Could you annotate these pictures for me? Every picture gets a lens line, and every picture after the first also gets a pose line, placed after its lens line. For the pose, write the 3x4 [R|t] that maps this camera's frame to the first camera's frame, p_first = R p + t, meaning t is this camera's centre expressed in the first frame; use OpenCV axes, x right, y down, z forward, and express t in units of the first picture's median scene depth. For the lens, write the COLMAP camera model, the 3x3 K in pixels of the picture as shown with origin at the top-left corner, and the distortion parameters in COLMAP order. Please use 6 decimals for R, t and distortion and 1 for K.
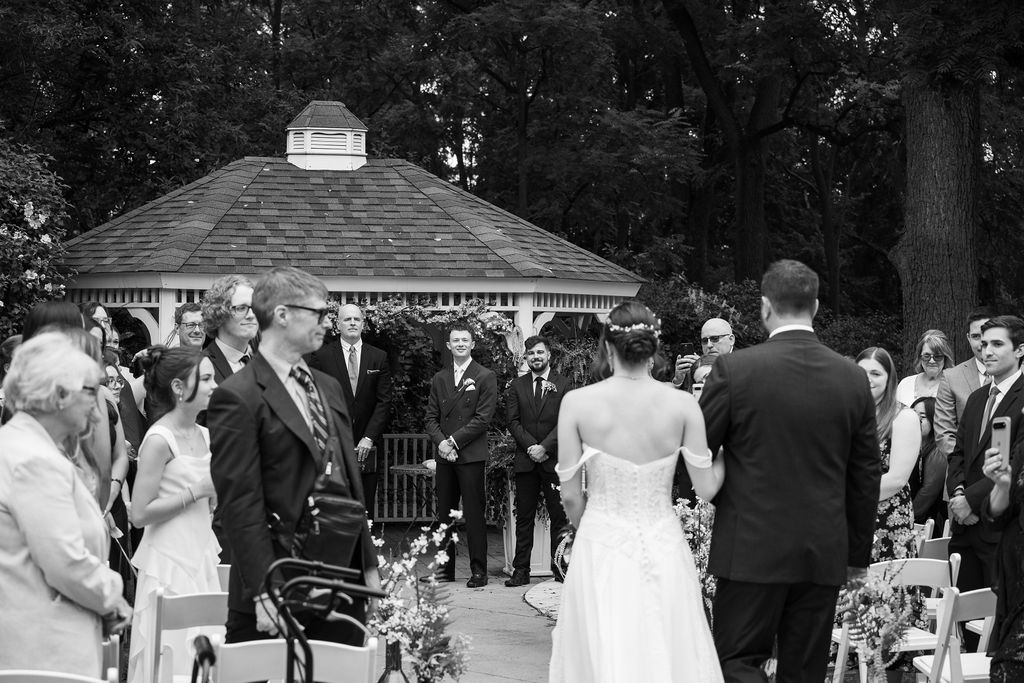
lens RADIAL K [[1883.9, 0, 511.2], [0, 1883.9, 341.3], [0, 0, 1]] dist [-0.146683, 0.000000]
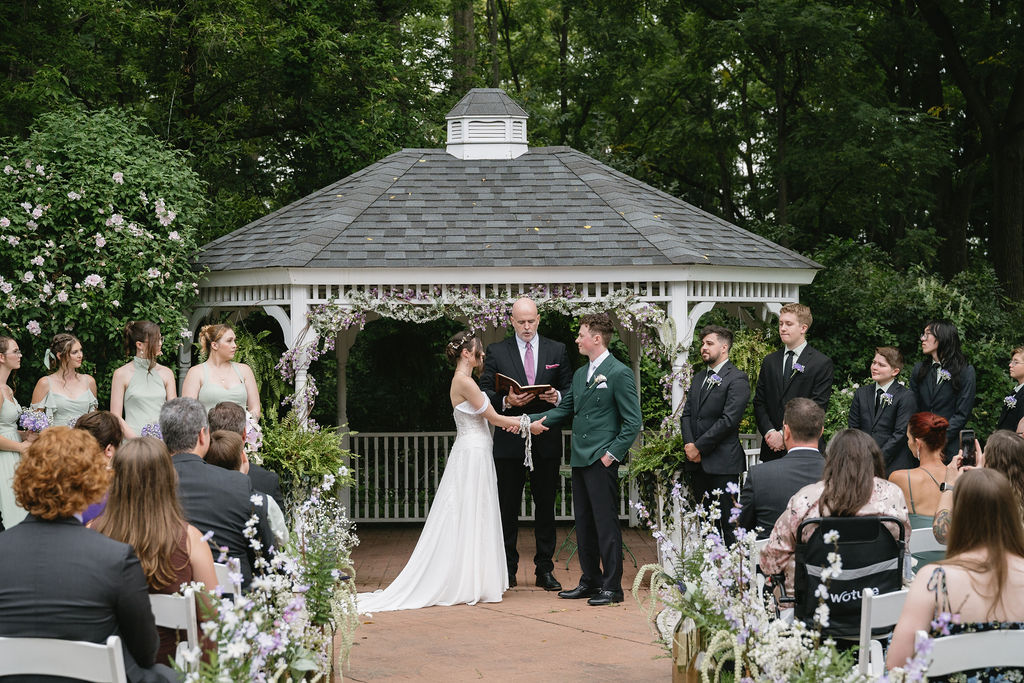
lens RADIAL K [[1672.6, 0, 514.4], [0, 1672.6, 344.0], [0, 0, 1]] dist [-0.074828, 0.000000]
pose [[0.982136, -0.014980, -0.187576, 0.081150], [0.015701, 0.999874, 0.002361, 0.001956], [0.187517, -0.005264, 0.982247, 0.171717]]
